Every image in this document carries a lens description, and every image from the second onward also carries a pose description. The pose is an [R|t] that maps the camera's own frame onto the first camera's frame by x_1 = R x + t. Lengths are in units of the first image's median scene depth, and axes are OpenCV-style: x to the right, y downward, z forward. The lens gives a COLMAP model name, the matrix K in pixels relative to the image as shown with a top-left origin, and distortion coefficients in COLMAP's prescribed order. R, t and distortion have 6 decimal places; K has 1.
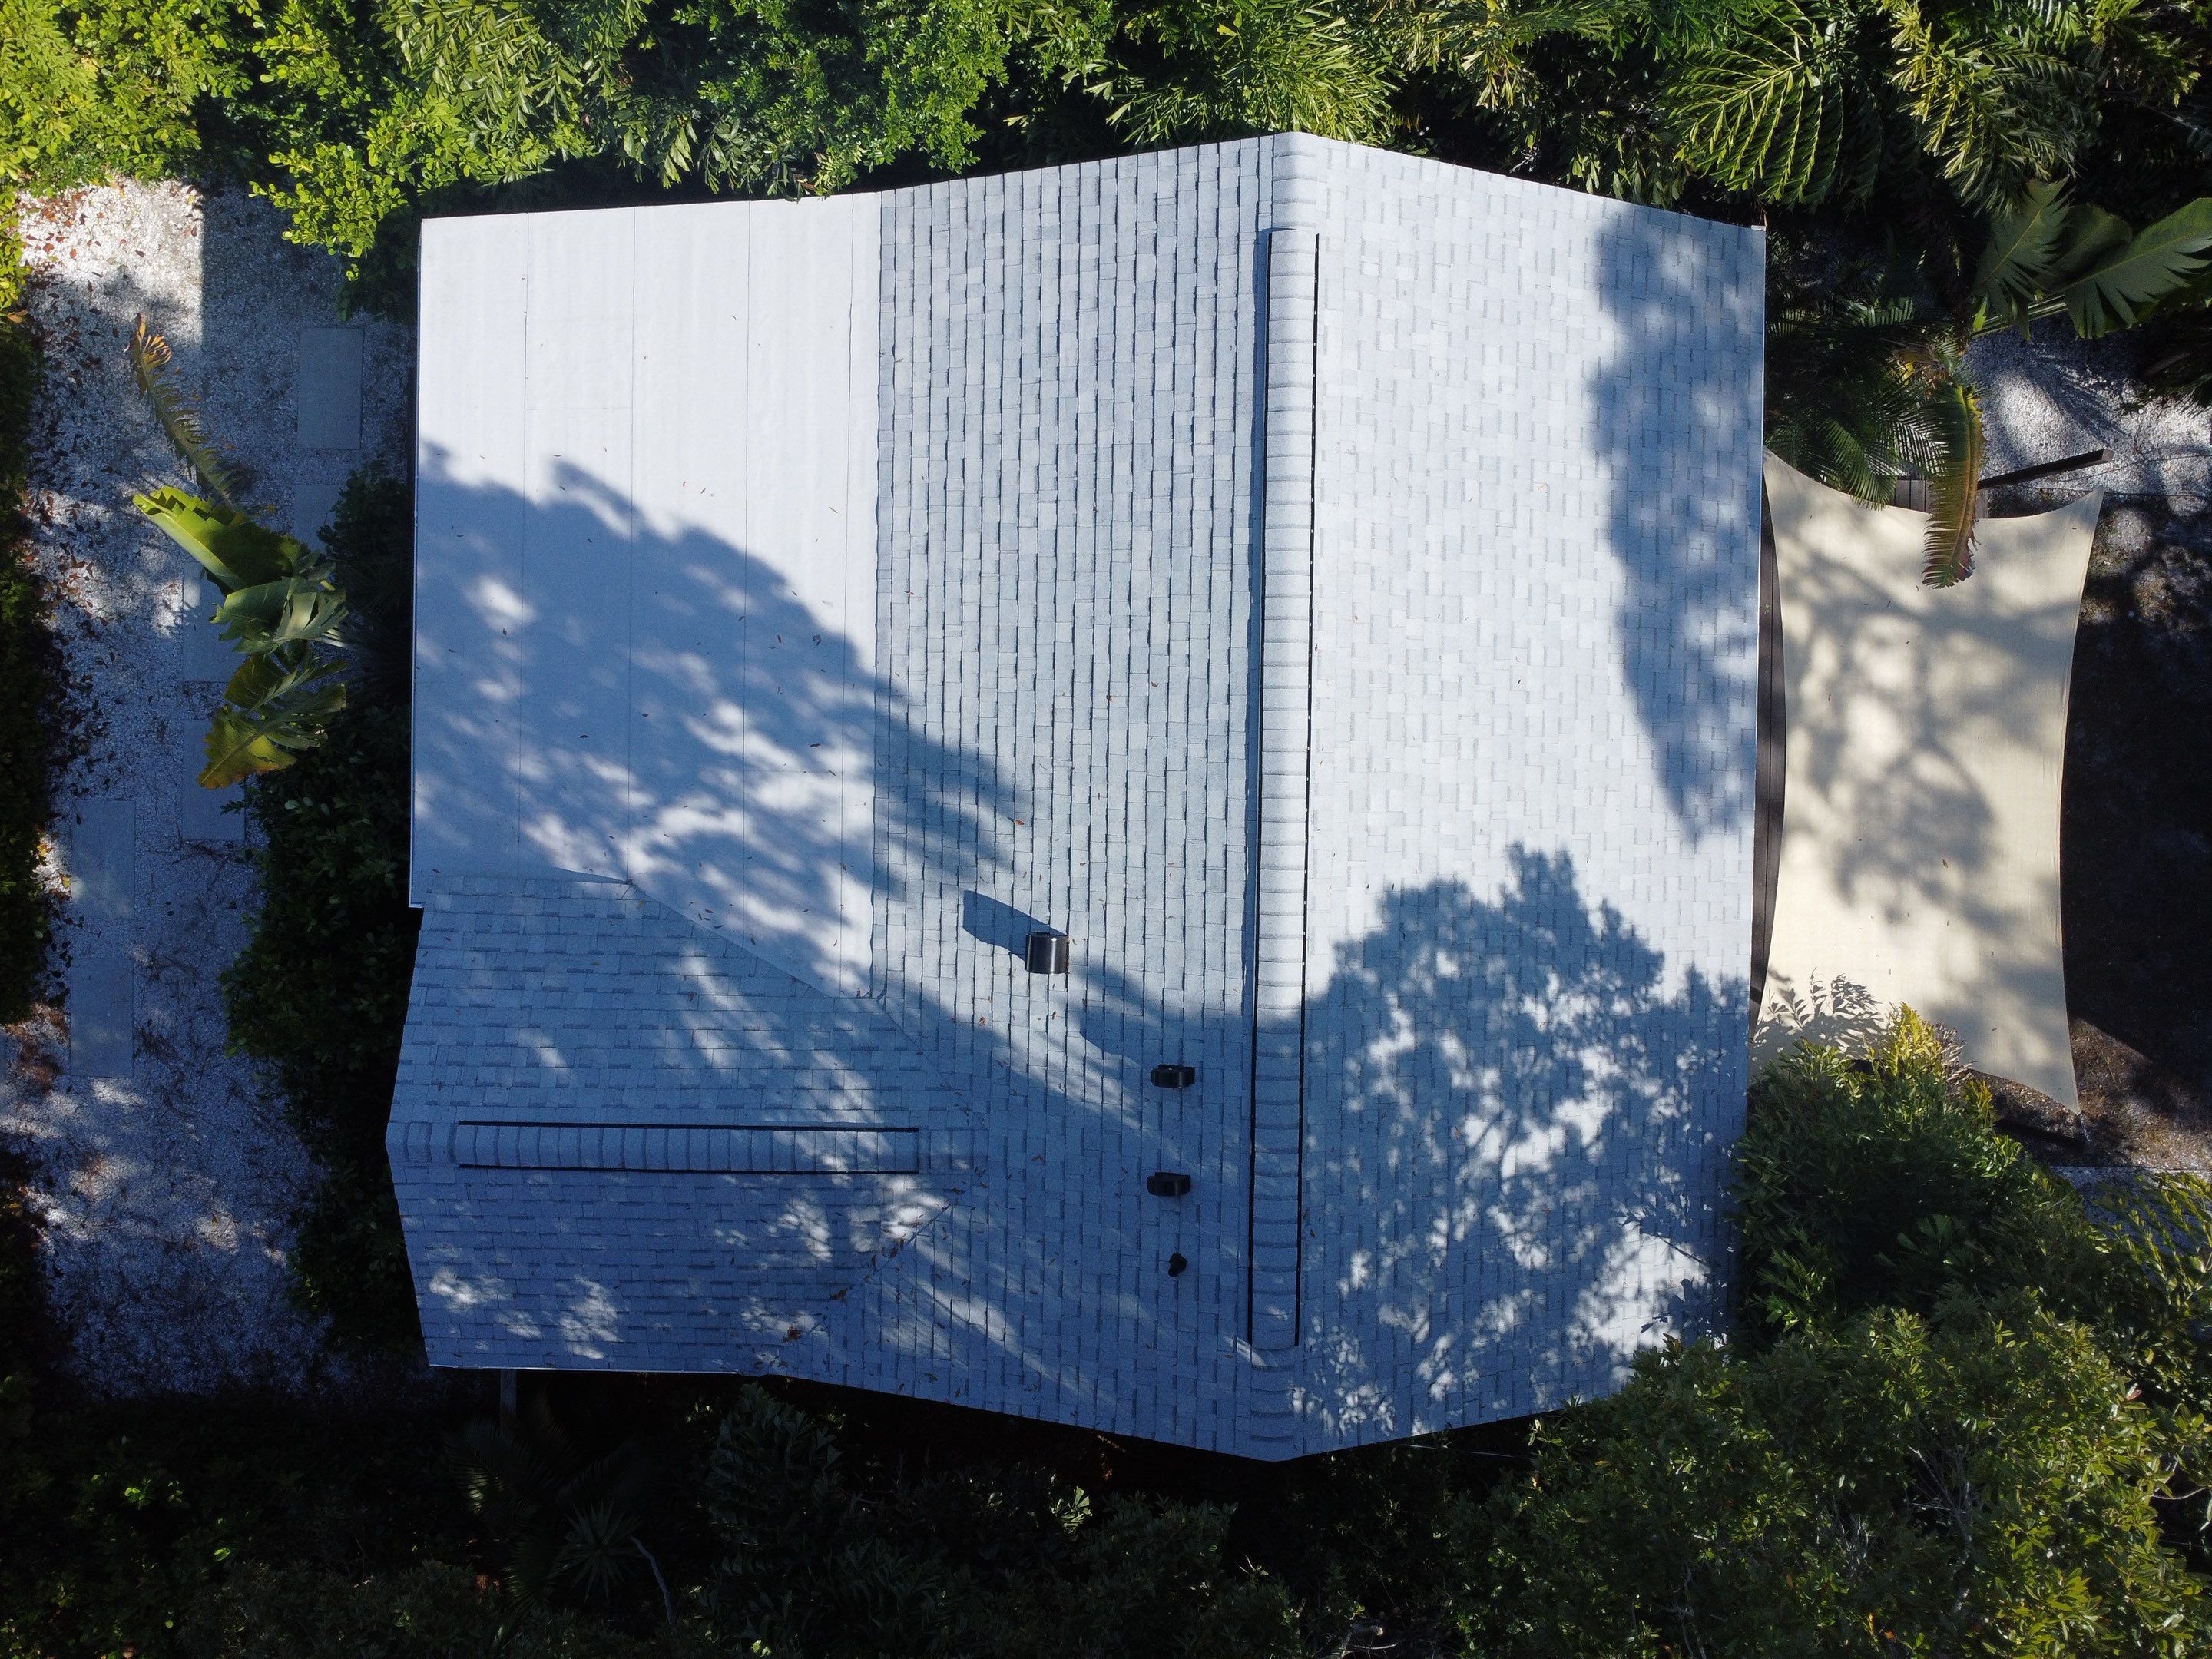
lens RADIAL K [[1584.9, 0, 1091.1], [0, 1584.9, 800.0], [0, 0, 1]] dist [-0.023951, -0.003453]
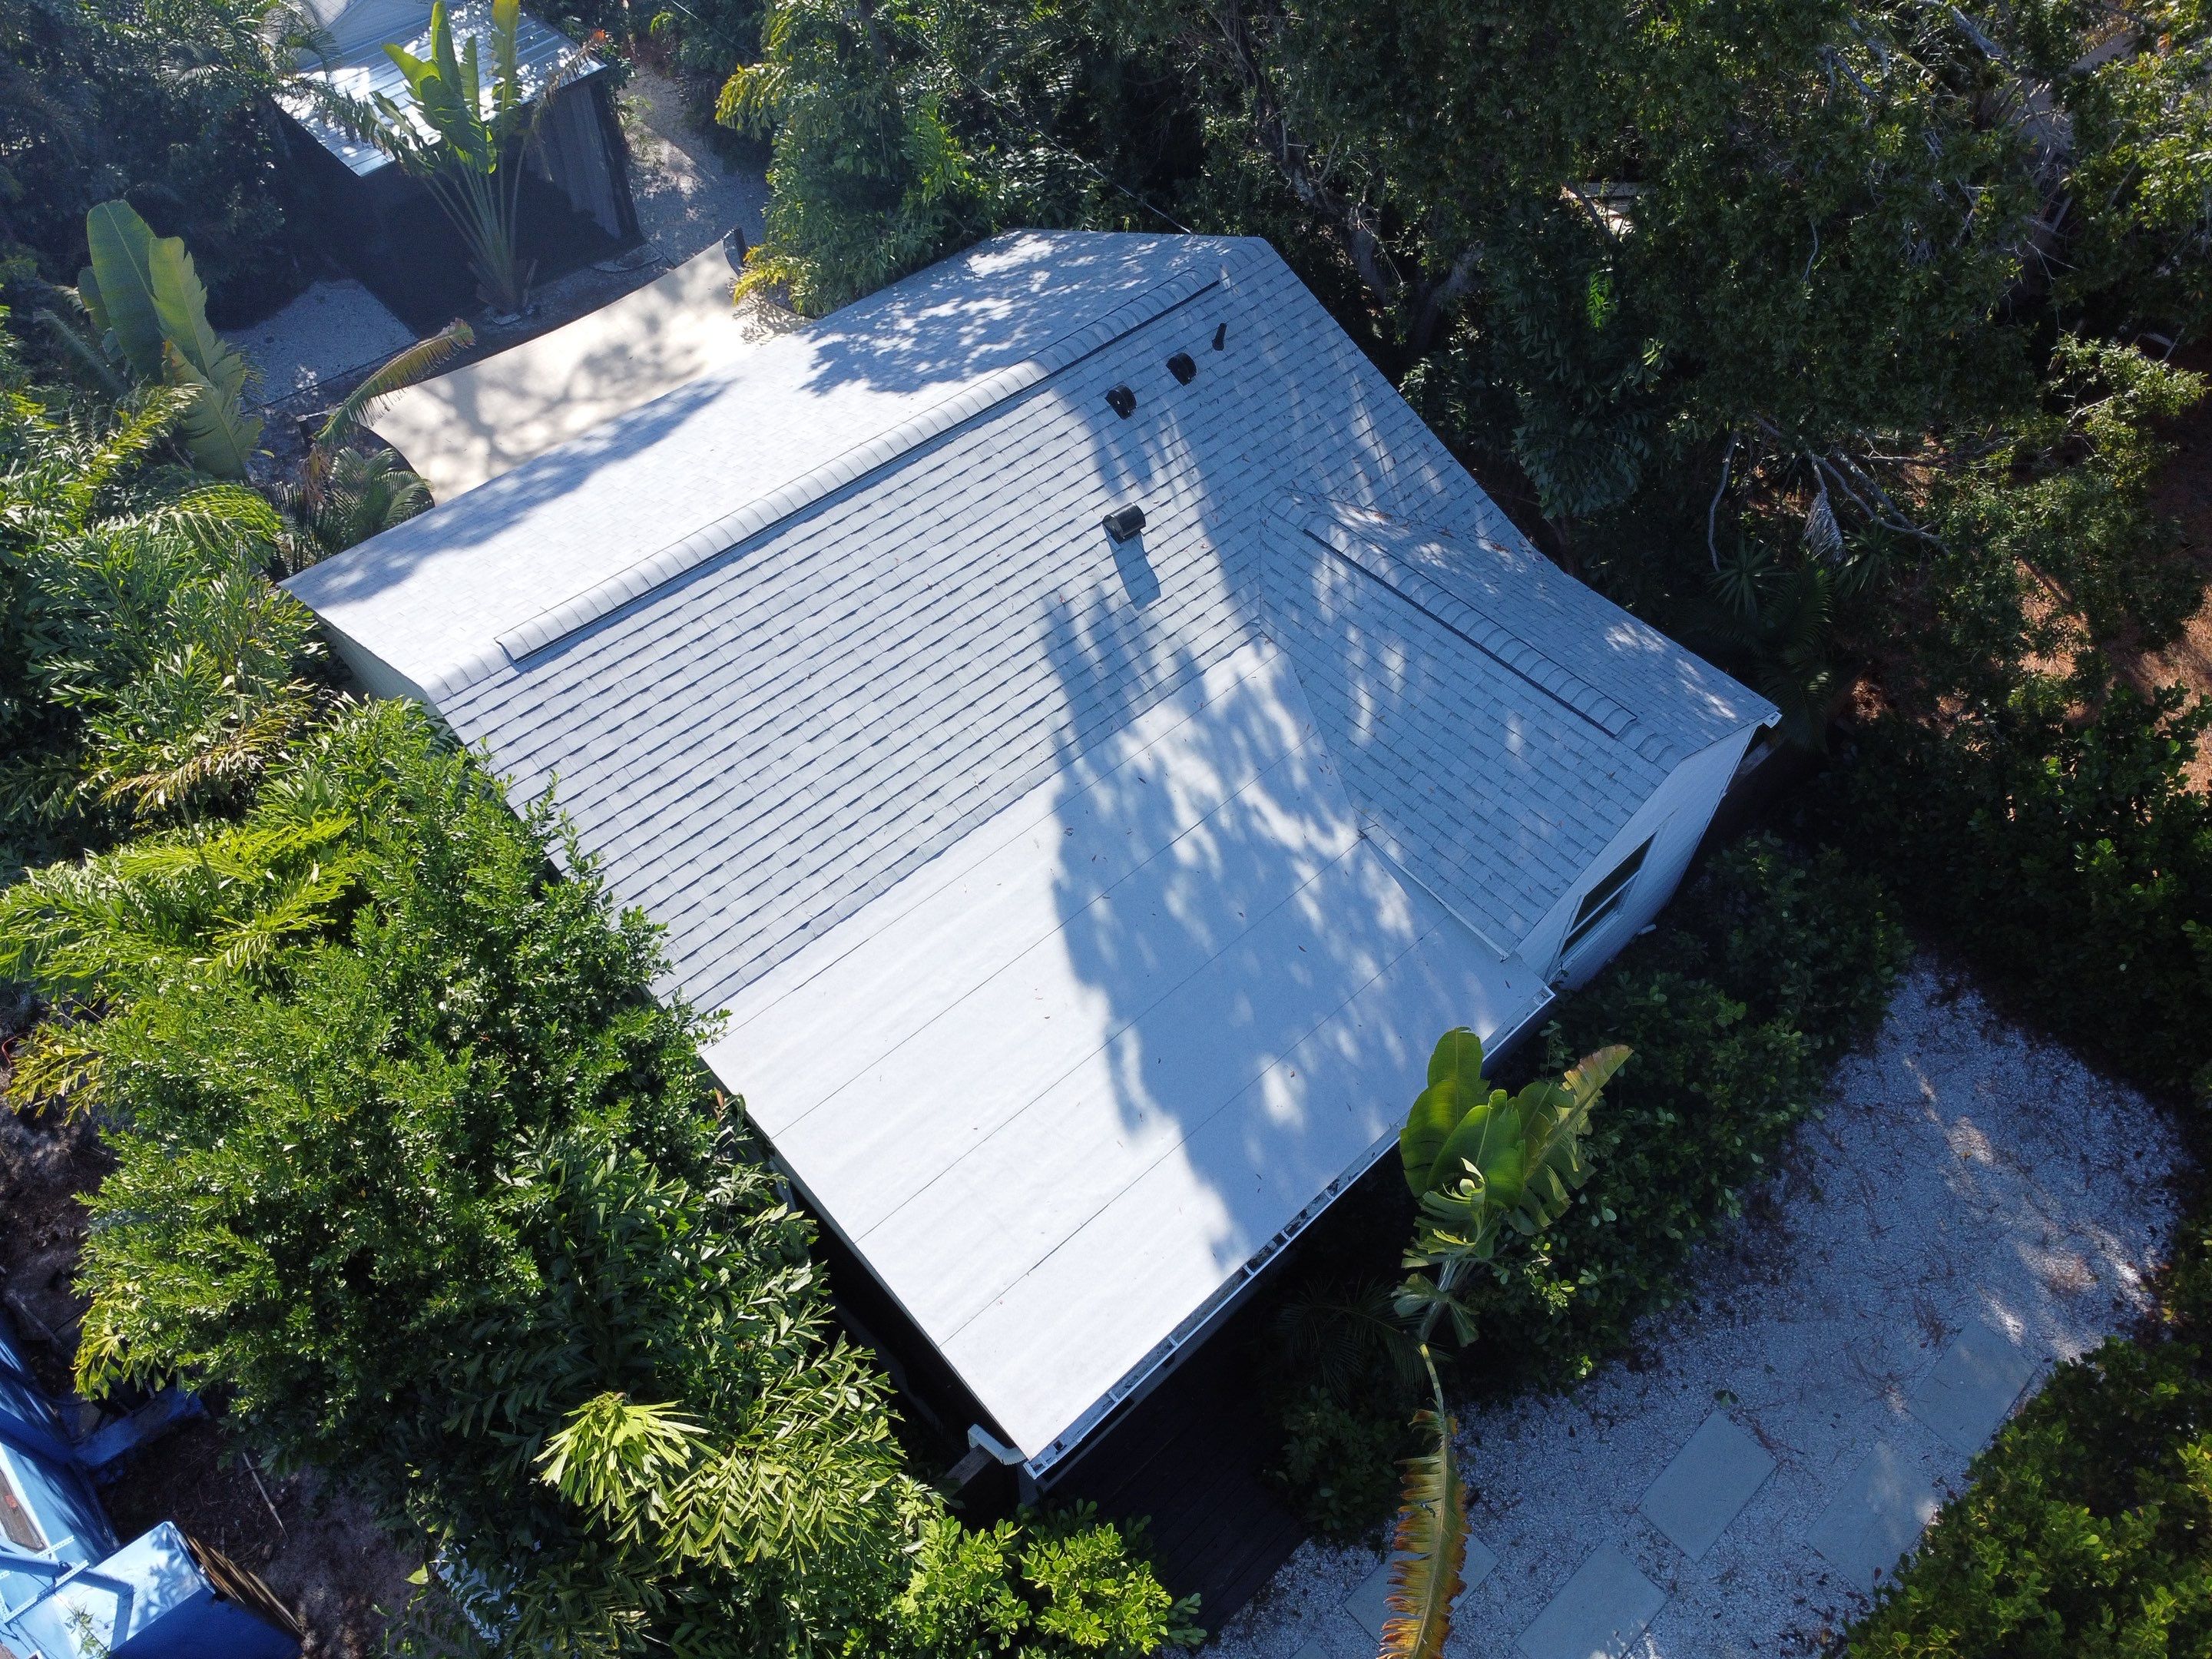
lens RADIAL K [[1584.9, 0, 1145.5], [0, 1584.9, 848.4], [0, 0, 1]] dist [-0.023951, -0.003453]
pose [[-0.705890, -0.574514, 0.414311, -0.660215], [0.708110, -0.558077, 0.432585, -0.537602], [-0.017309, 0.598735, 0.800760, 0.165240]]
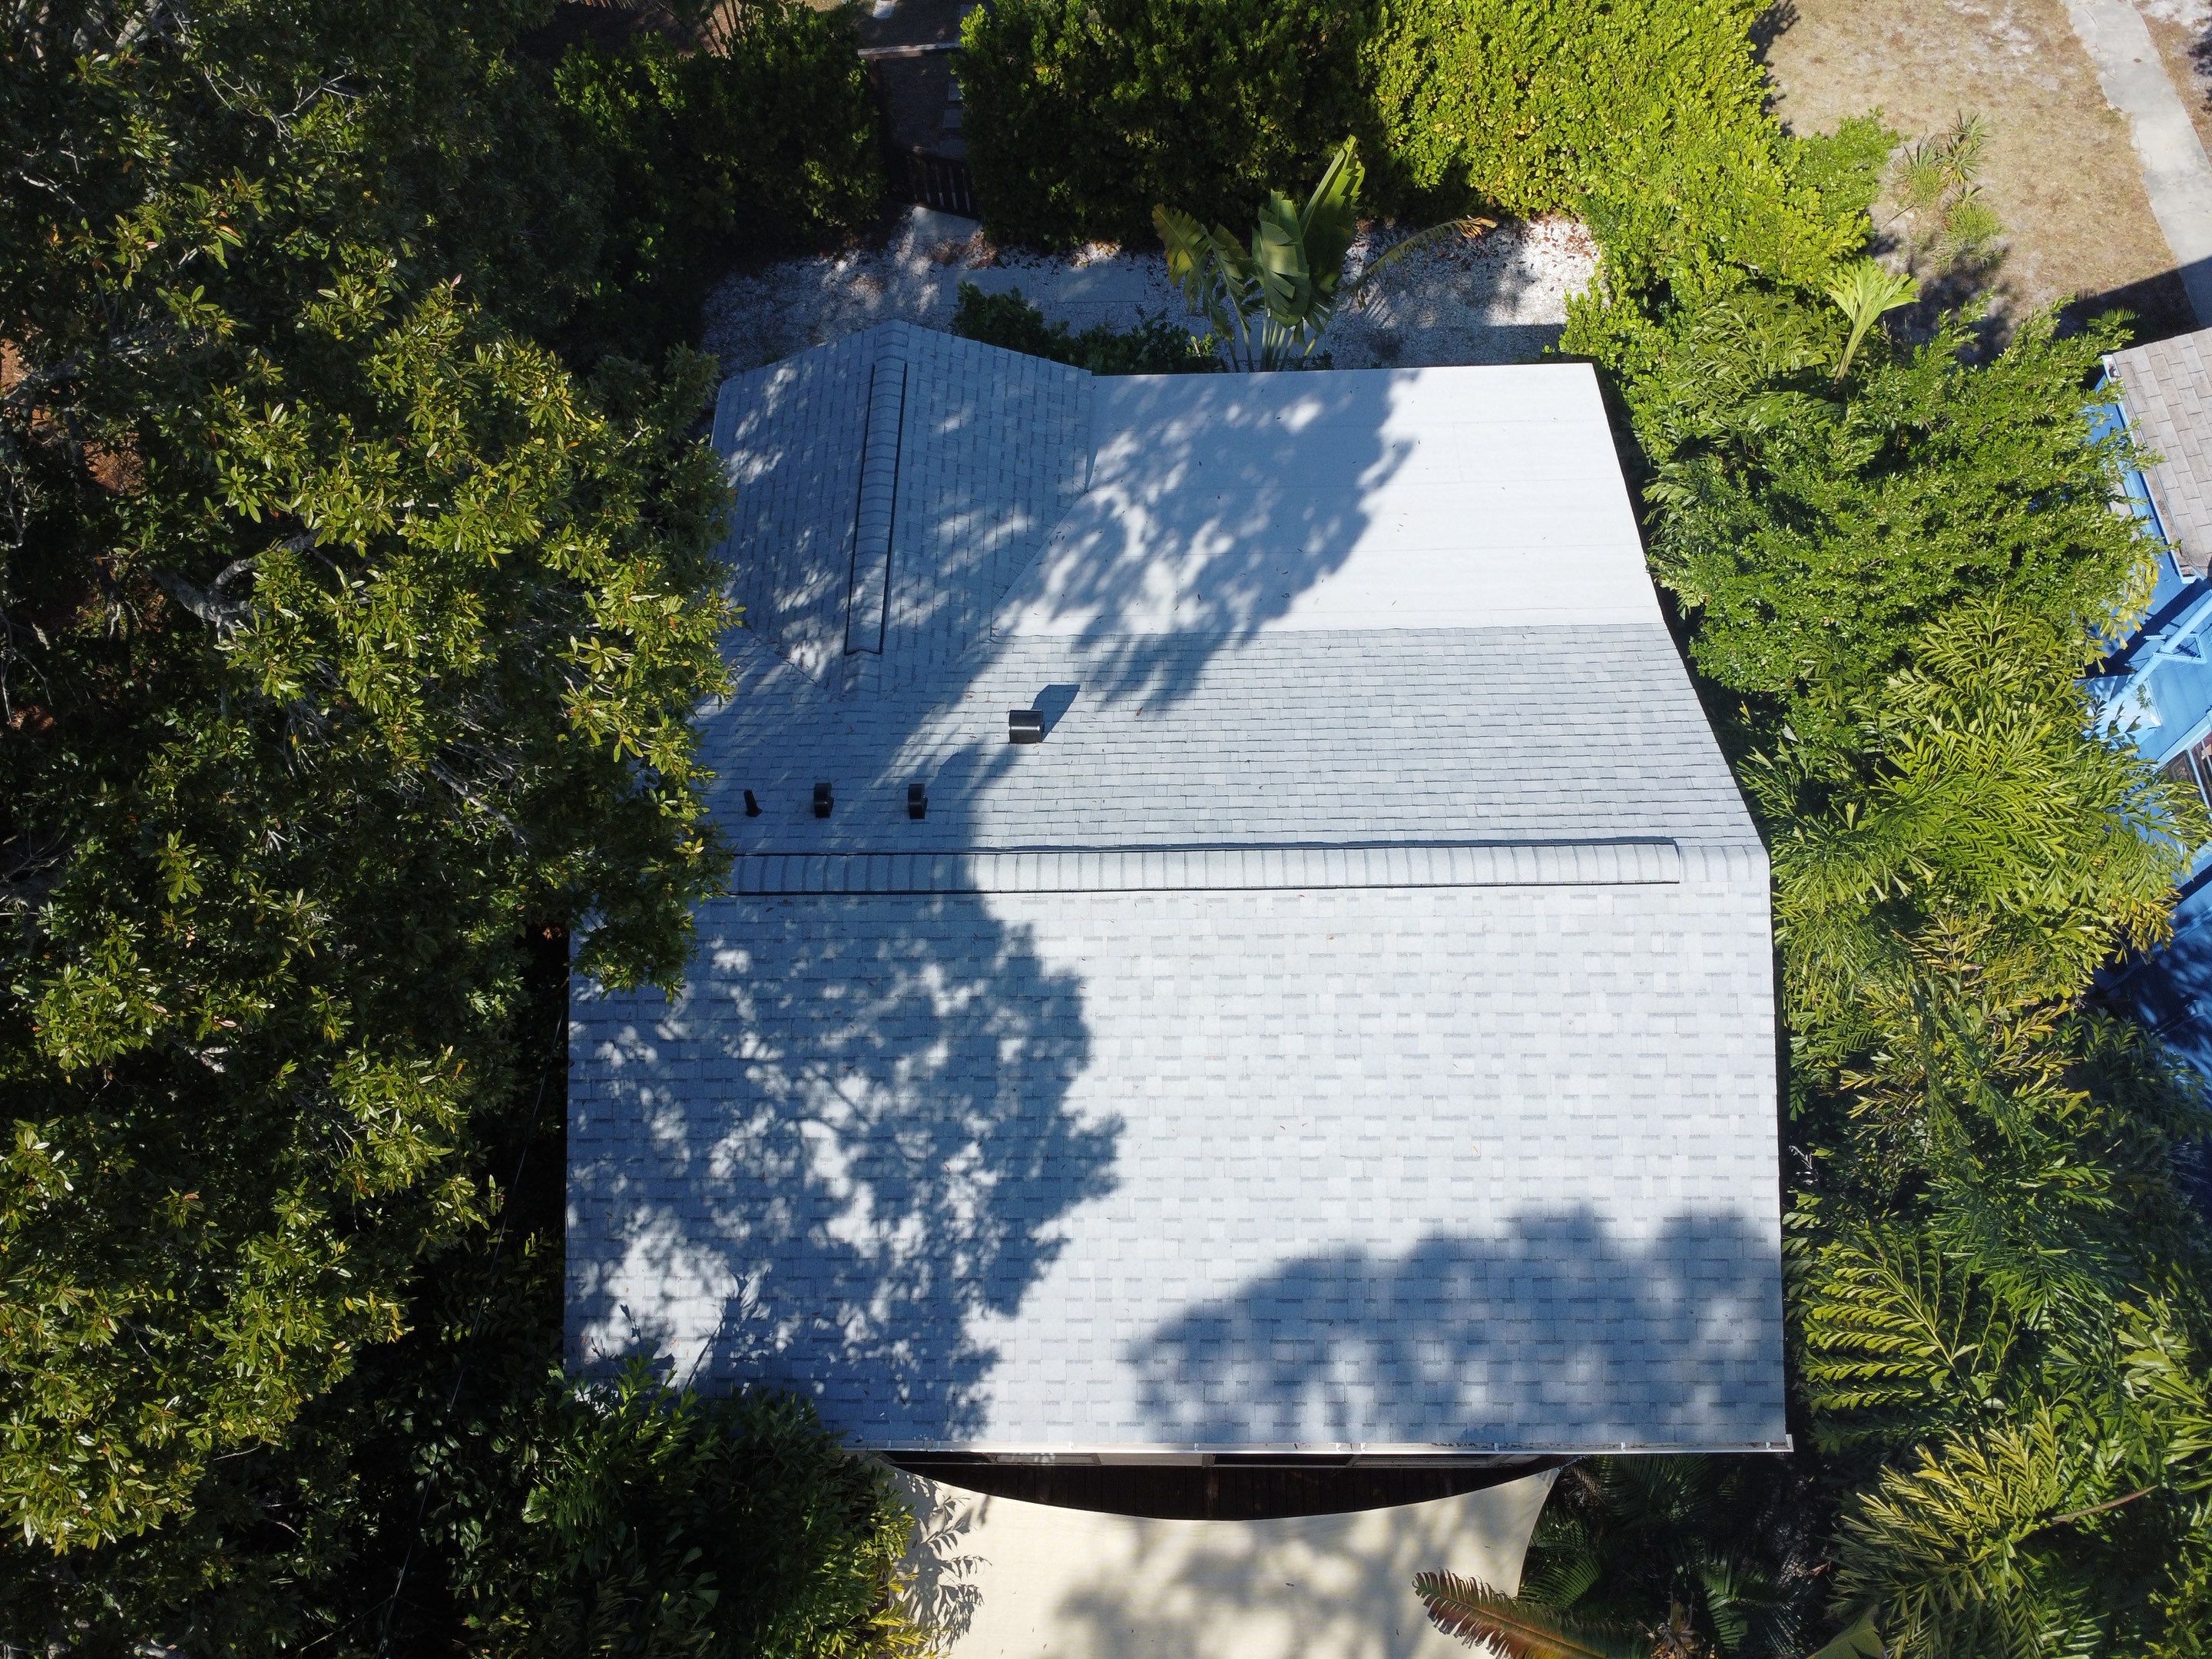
lens RADIAL K [[1584.9, 0, 1107.0], [0, 1584.9, 818.6], [0, 0, 1]] dist [-0.023951, -0.003453]
pose [[0.005862, 0.887599, -0.460580, 0.545952], [-0.999591, 0.018088, 0.022135, 0.012304], [0.027978, 0.460262, 0.887342, -0.003213]]
